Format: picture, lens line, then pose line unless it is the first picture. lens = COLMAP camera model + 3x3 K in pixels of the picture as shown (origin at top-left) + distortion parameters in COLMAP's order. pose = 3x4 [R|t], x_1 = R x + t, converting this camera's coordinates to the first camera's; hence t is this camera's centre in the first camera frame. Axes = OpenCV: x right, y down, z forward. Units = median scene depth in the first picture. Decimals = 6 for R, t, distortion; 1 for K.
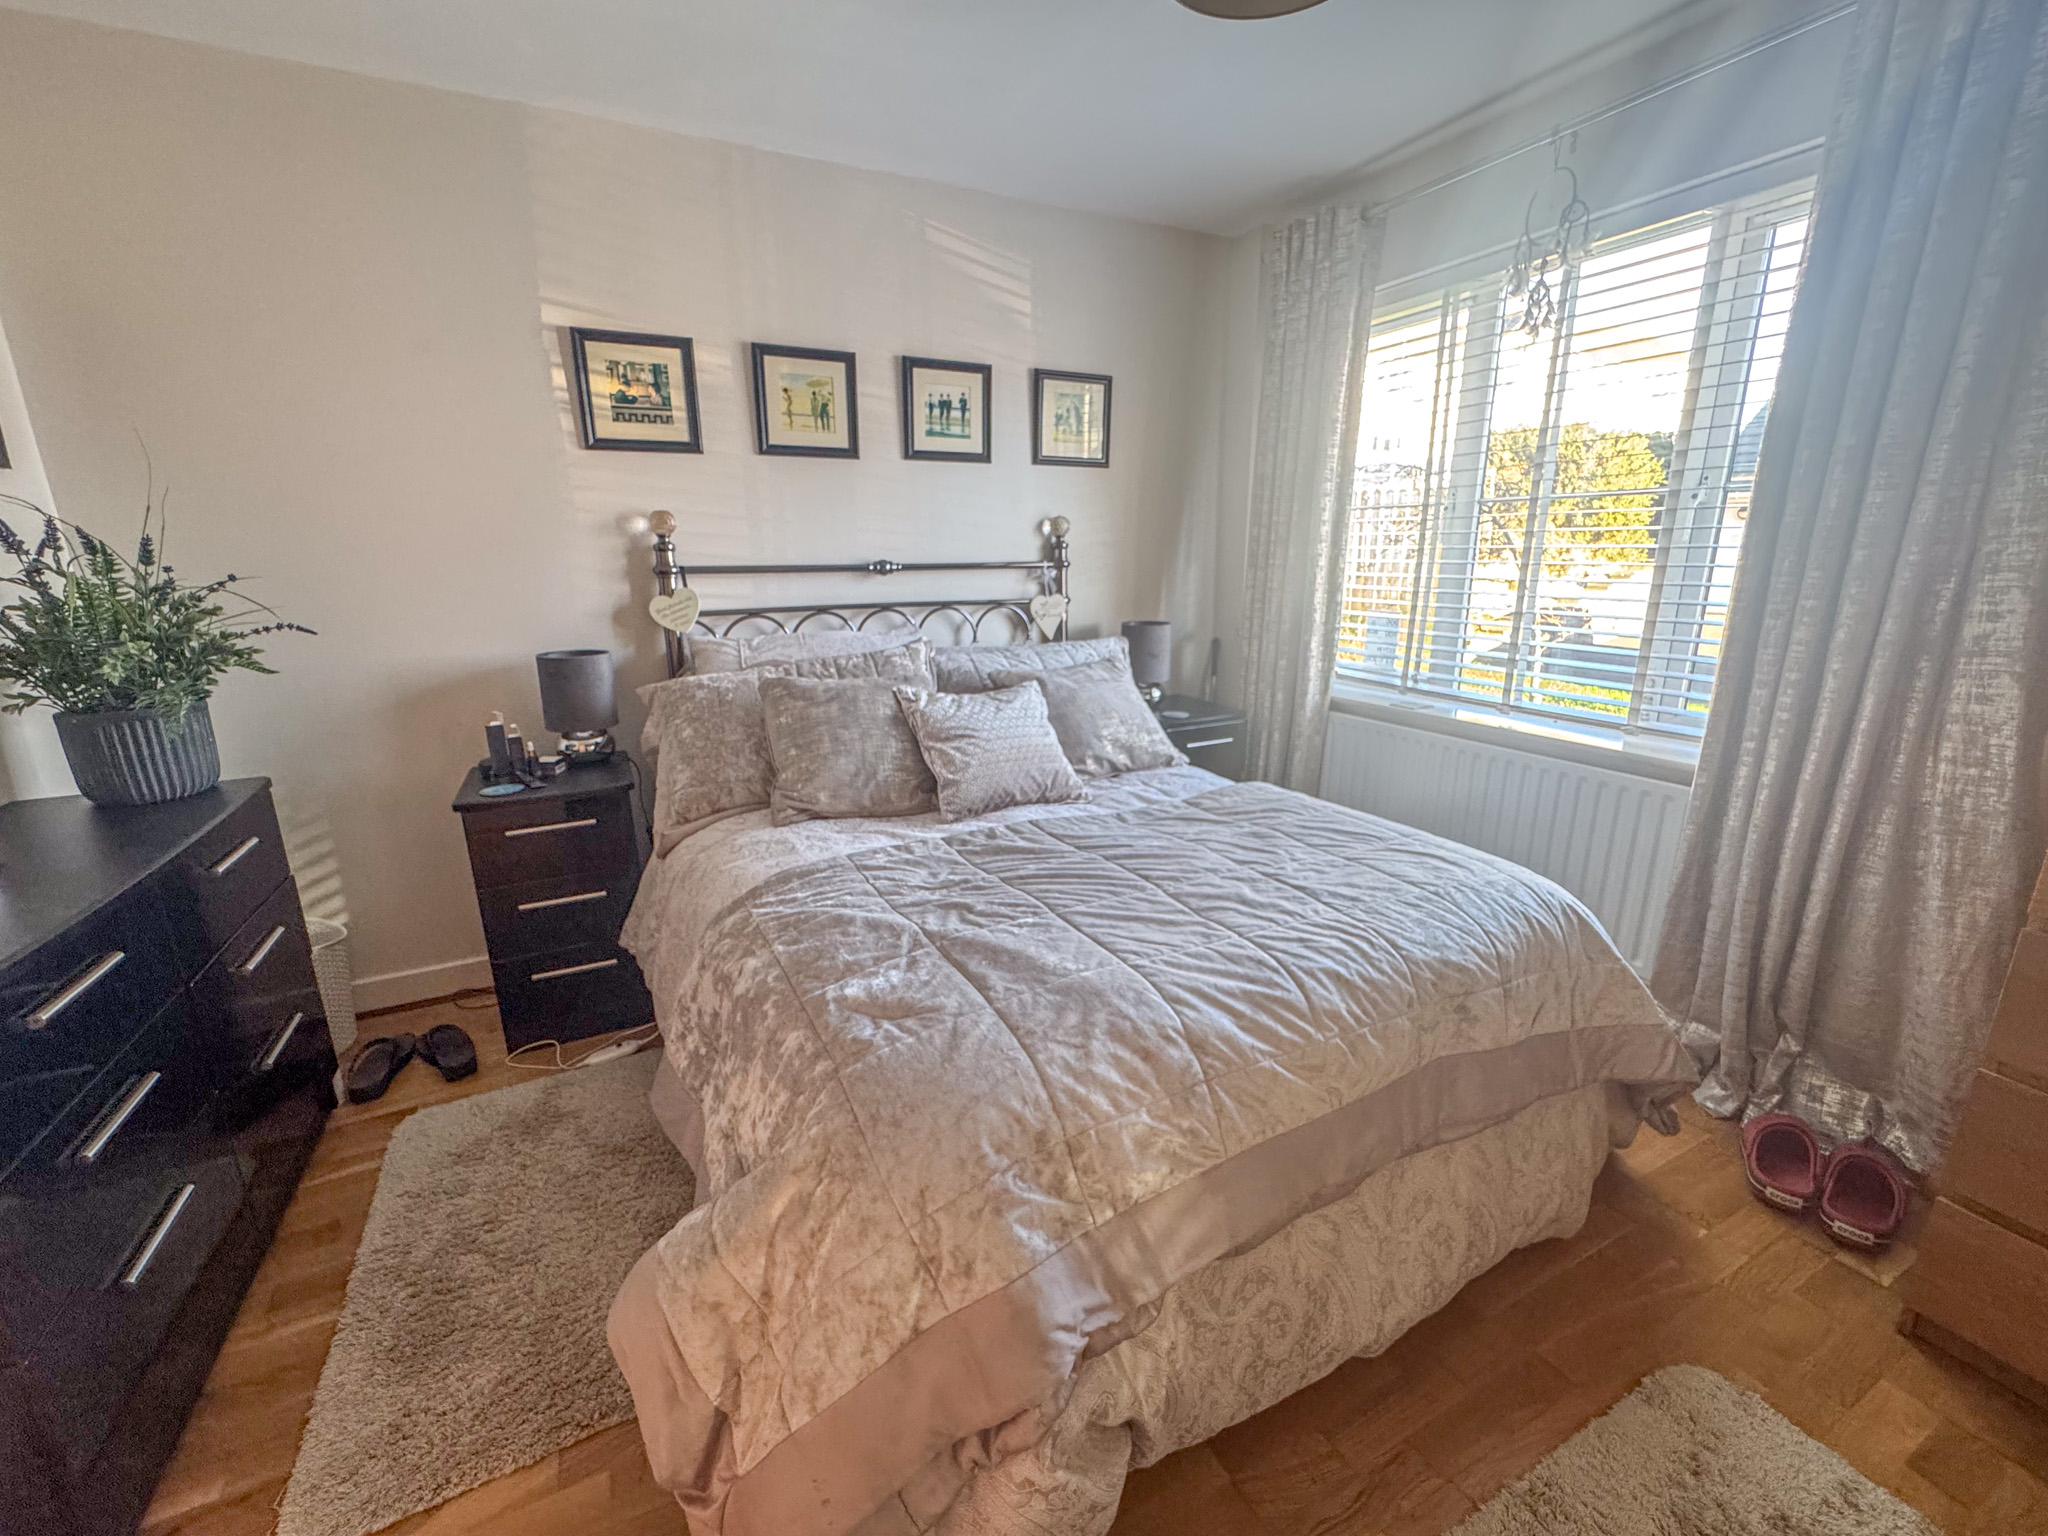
lens RADIAL K [[822.3, 0, 1024.0], [0, 822.3, 768.0], [0, 0, 1]] dist [-0.001905, -0.000156]
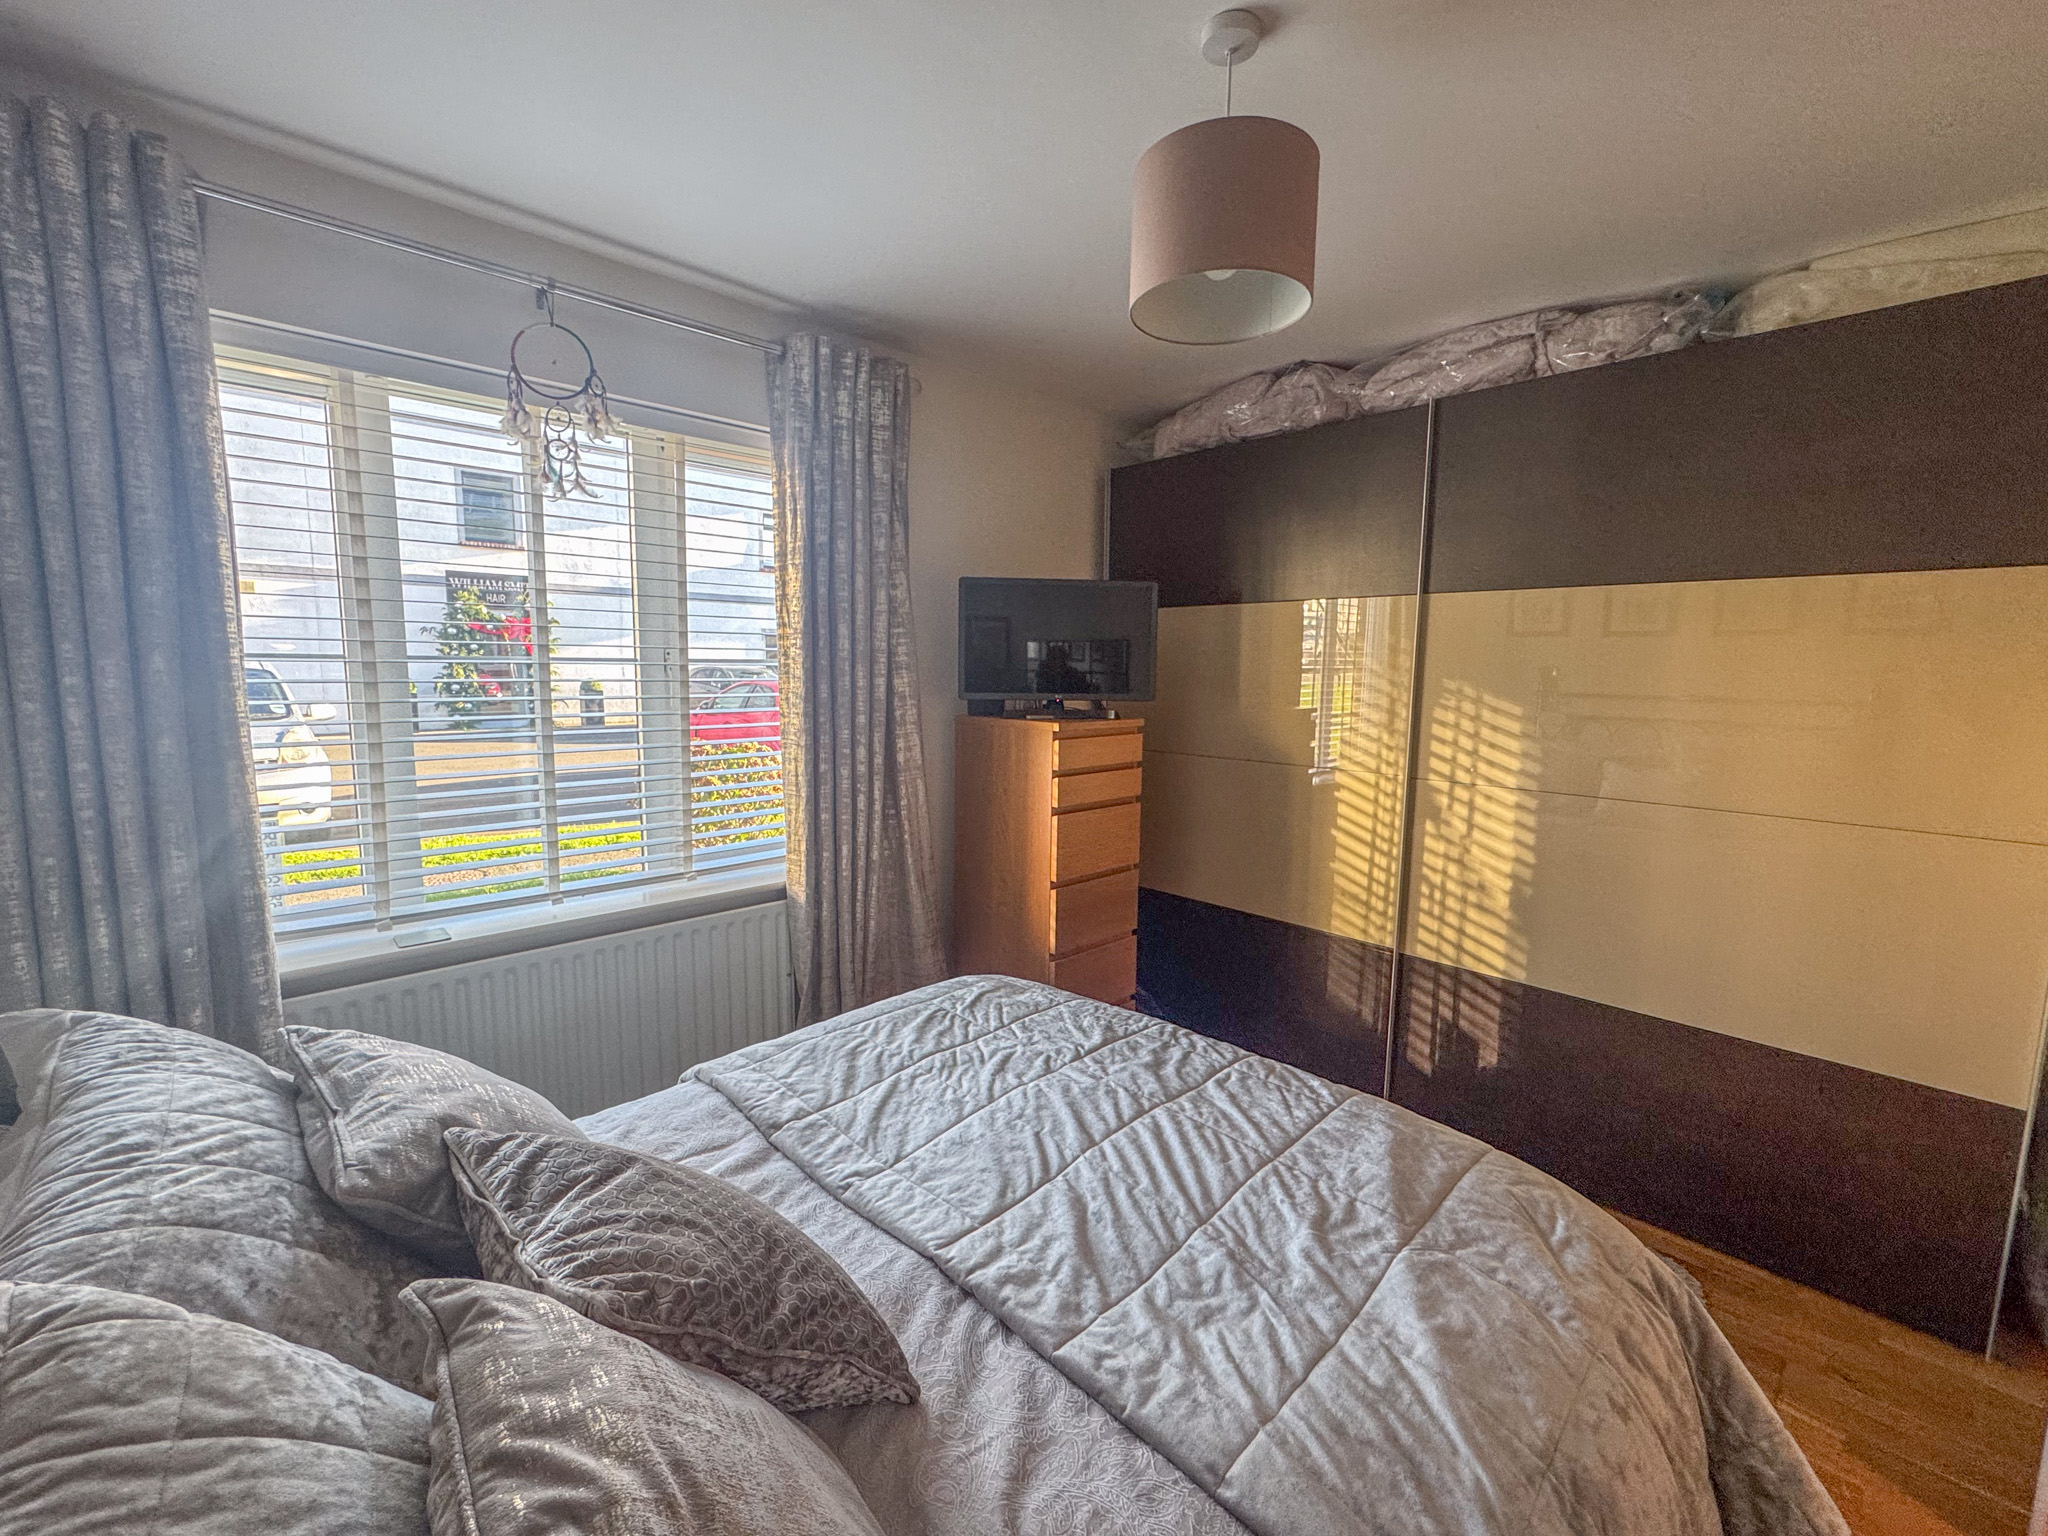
lens RADIAL K [[865.7, 0, 1024.0], [0, 865.7, 768.0], [0, 0, 1]] dist [0.000291, 0.000034]
pose [[-0.295840, -0.111131, 0.948751, -0.653713], [0.235972, 0.953926, 0.185318, -0.420979], [-0.925633, 0.278703, -0.255985, 1.223729]]
